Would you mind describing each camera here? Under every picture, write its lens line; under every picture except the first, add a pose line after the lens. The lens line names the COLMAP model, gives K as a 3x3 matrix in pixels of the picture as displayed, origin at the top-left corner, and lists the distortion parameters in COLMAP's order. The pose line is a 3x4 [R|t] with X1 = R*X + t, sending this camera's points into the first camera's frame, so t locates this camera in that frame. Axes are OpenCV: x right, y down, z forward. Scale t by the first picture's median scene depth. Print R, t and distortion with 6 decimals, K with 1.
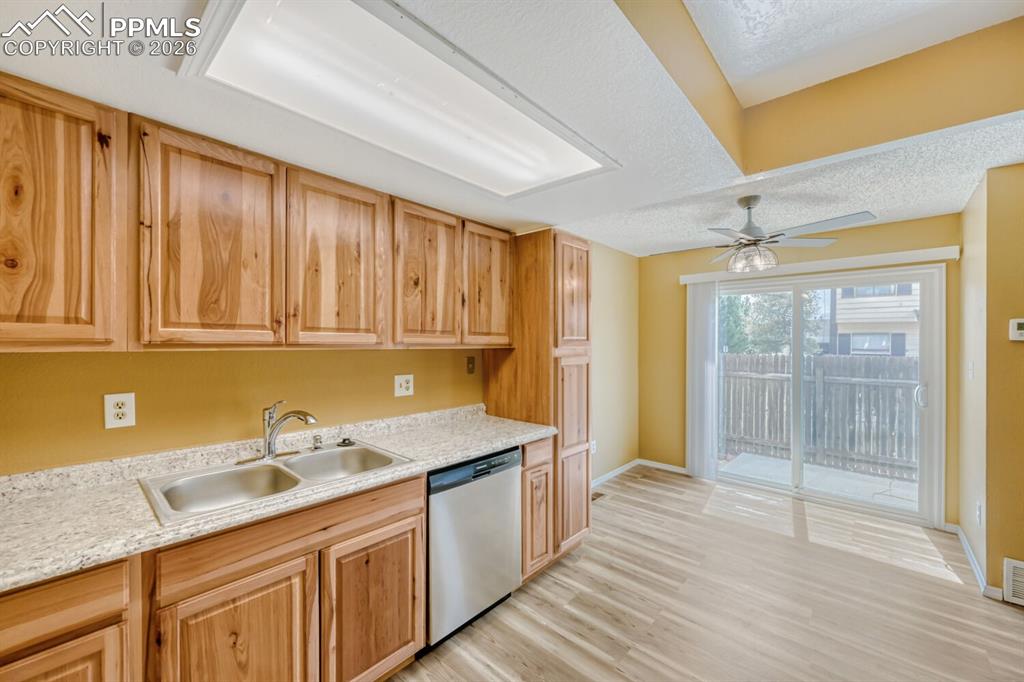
lens RADIAL K [[404.0, 0, 514.6], [0, 404.0, 343.0], [0, 0, 1]] dist [-0.000061, -0.000049]
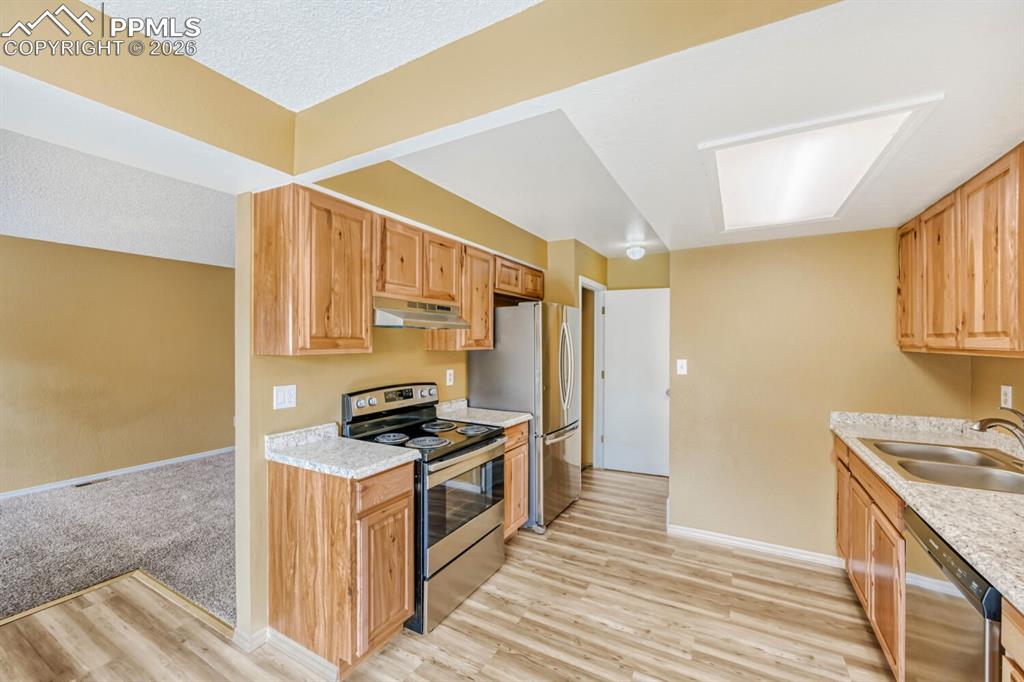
lens RADIAL K [[411.5, 0, 512.2], [0, 411.5, 344.5], [0, 0, 1]] dist [-0.000811, -0.000023]
pose [[-0.975691, -0.005626, -0.219077, 0.649326], [-0.006969, 0.999961, 0.005358, -0.006501], [0.219038, 0.006755, -0.975693, 1.362179]]
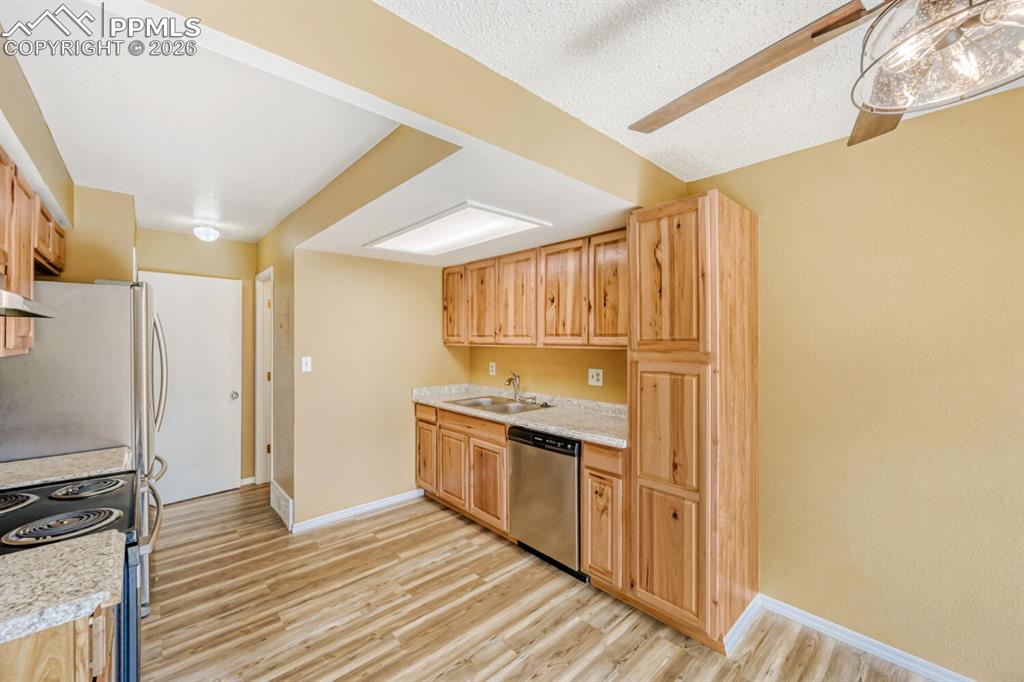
lens RADIAL K [[410.0, 0, 507.9], [0, 410.0, 339.6], [0, 0, 1]] dist [-0.000521, -0.000107]
pose [[-0.113432, -0.004323, -0.993536, 1.138685], [-0.001387, 0.999990, -0.004193, -0.007471], [0.993545, 0.000902, -0.113437, 0.964181]]
